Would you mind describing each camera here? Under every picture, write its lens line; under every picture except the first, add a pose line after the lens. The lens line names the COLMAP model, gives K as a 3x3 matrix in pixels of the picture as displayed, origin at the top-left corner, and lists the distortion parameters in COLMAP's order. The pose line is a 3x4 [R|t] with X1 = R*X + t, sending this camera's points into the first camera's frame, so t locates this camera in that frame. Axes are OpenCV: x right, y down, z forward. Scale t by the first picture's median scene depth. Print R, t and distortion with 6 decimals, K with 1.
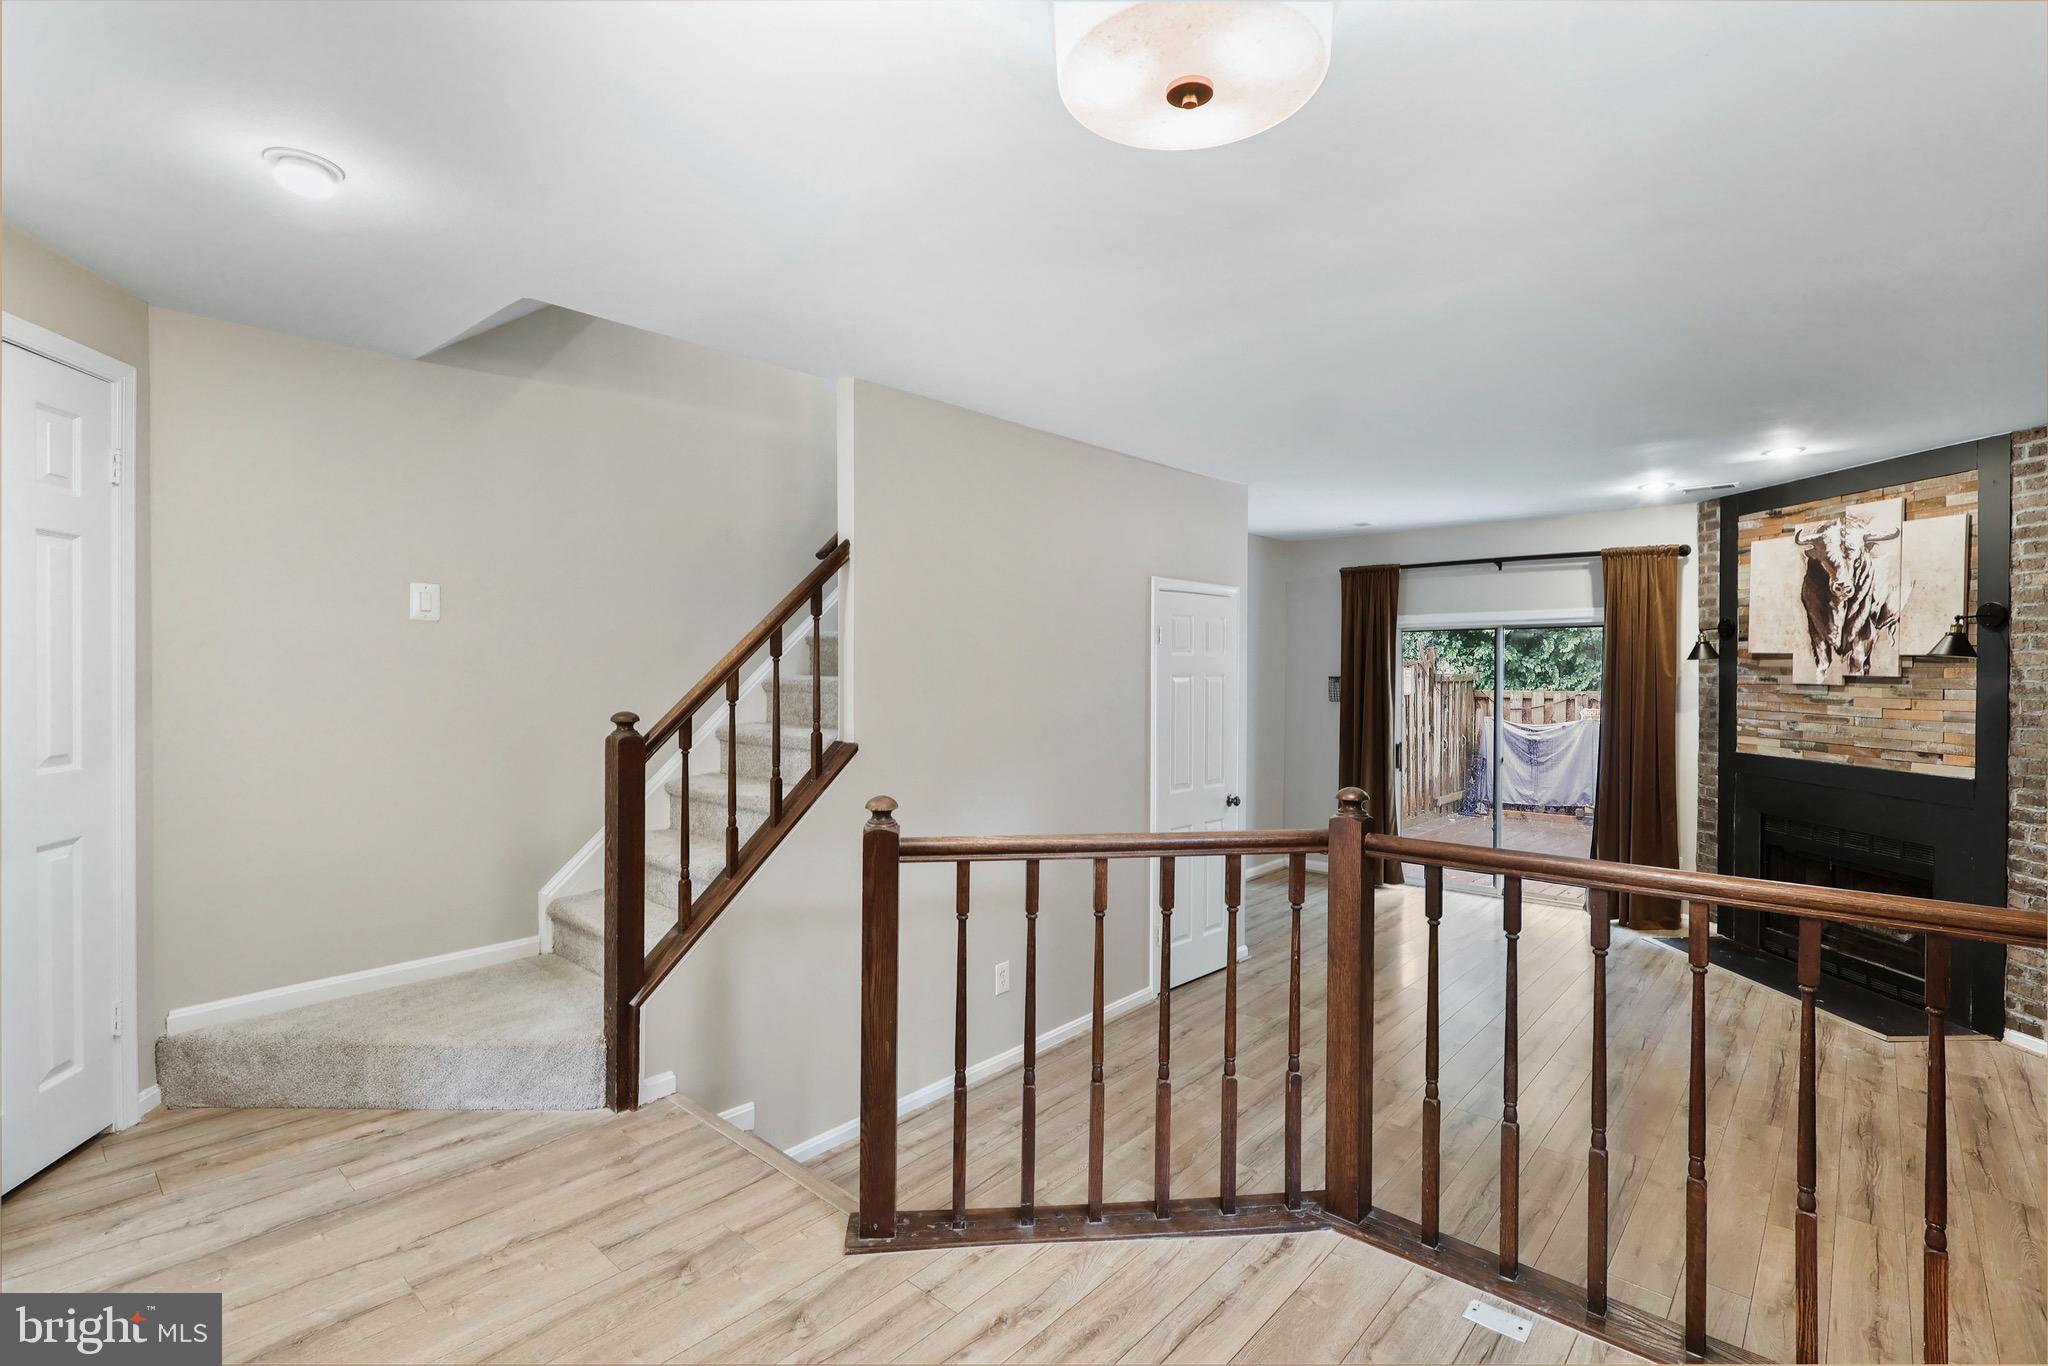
lens RADIAL K [[962.8, 0, 1035.4], [0, 962.8, 660.5], [0, 0, 1]] dist [0.002634, 0.000531]
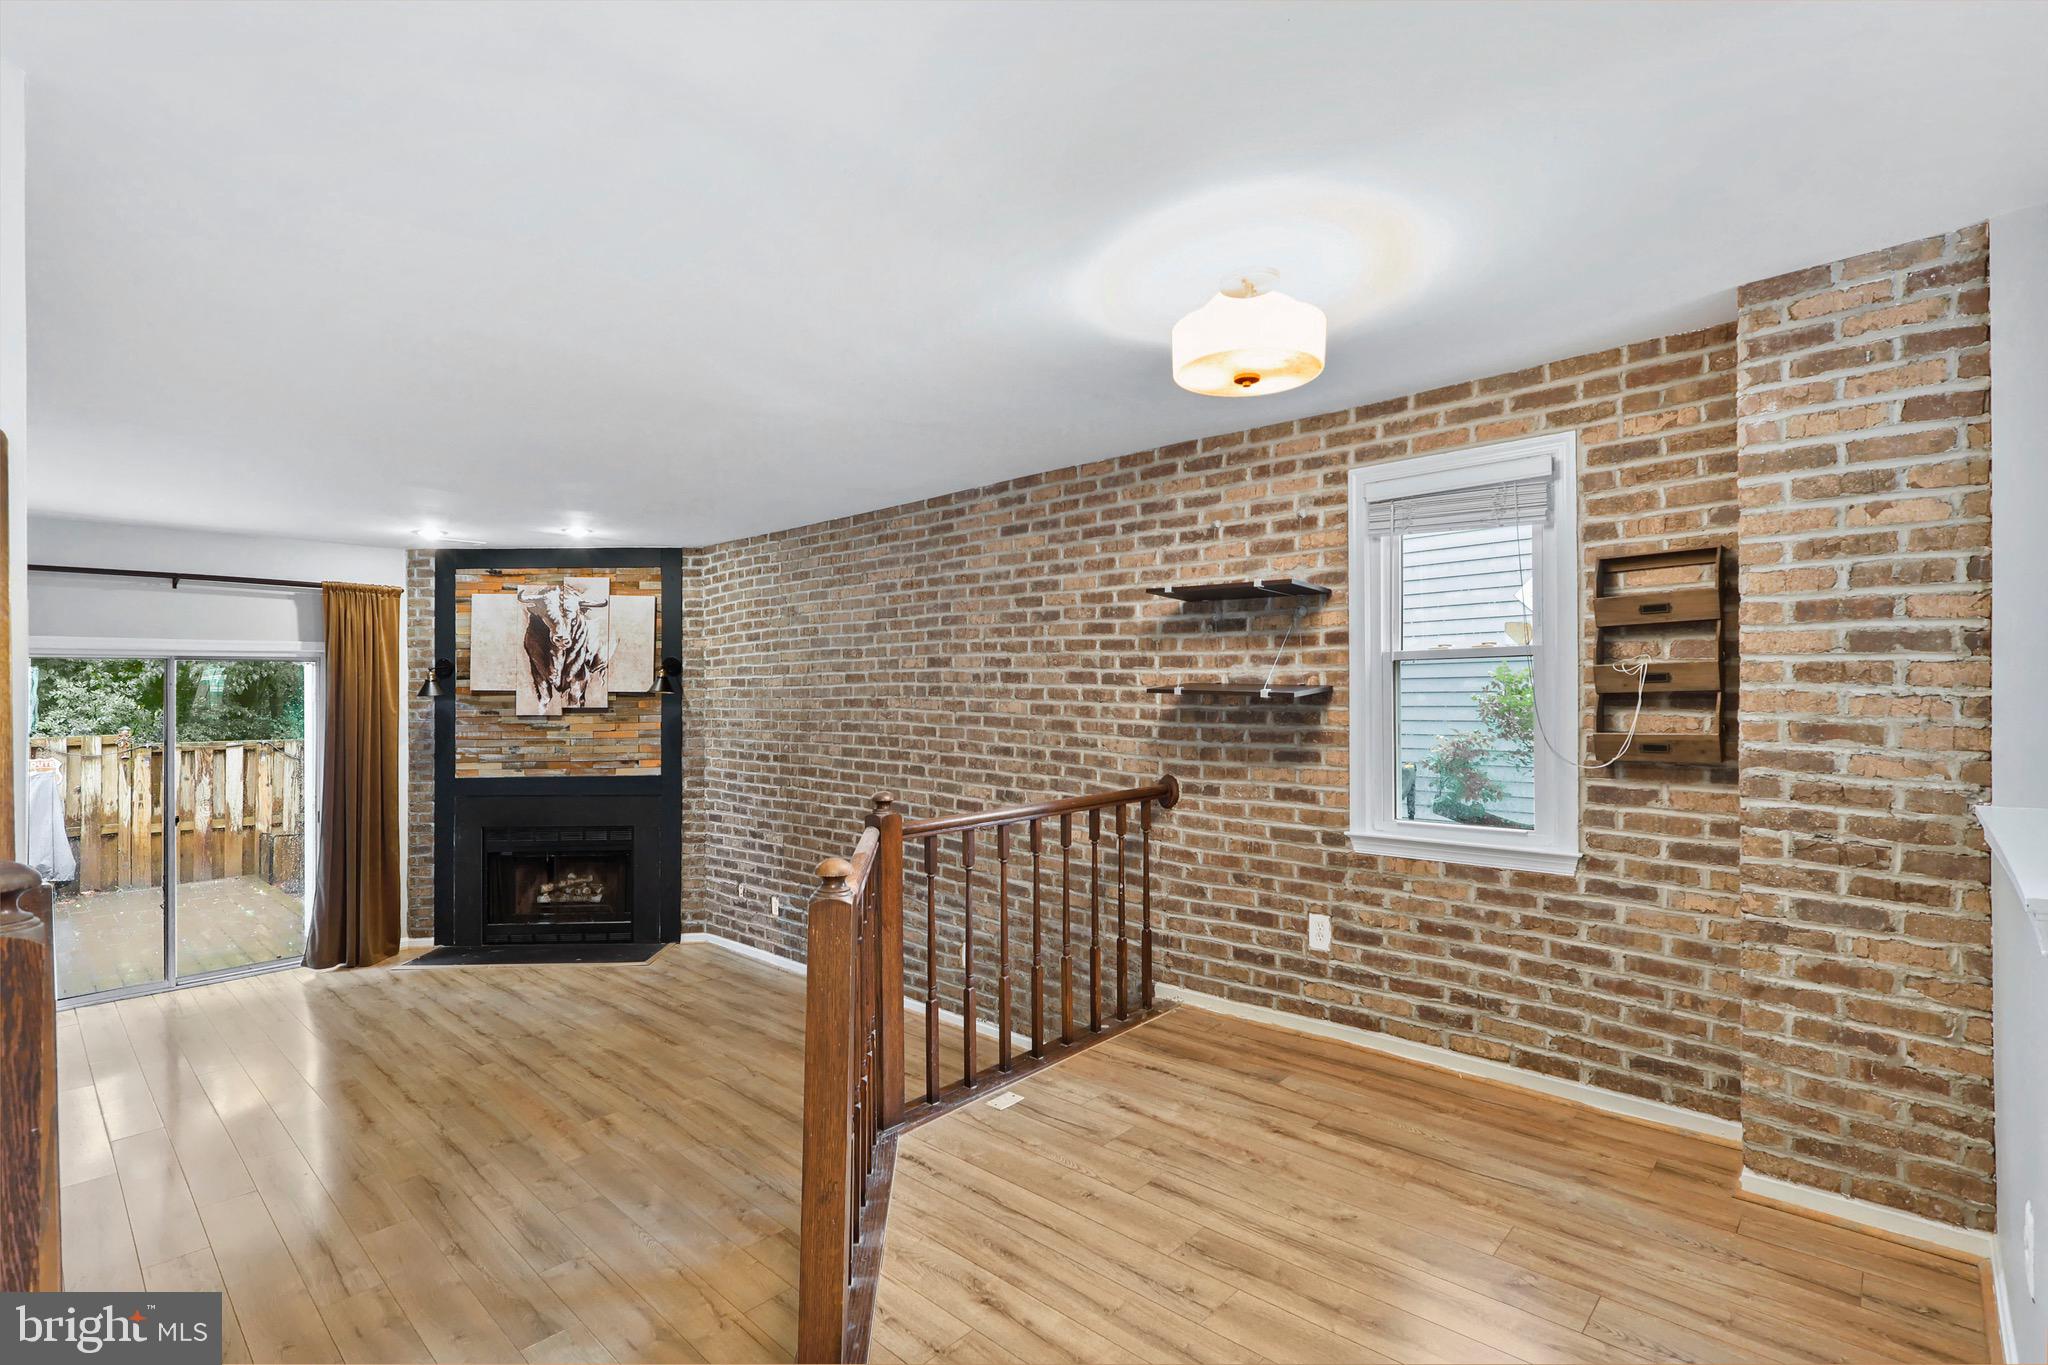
lens RADIAL K [[939.6, 0, 1047.7], [0, 939.6, 673.0], [0, 0, 1]] dist [0.002037, 0.001613]
pose [[0.016903, 0.010782, 0.999799, -0.418667], [0.006232, 0.999921, -0.010888, -0.013226], [-0.999838, 0.006415, 0.016834, 0.332487]]
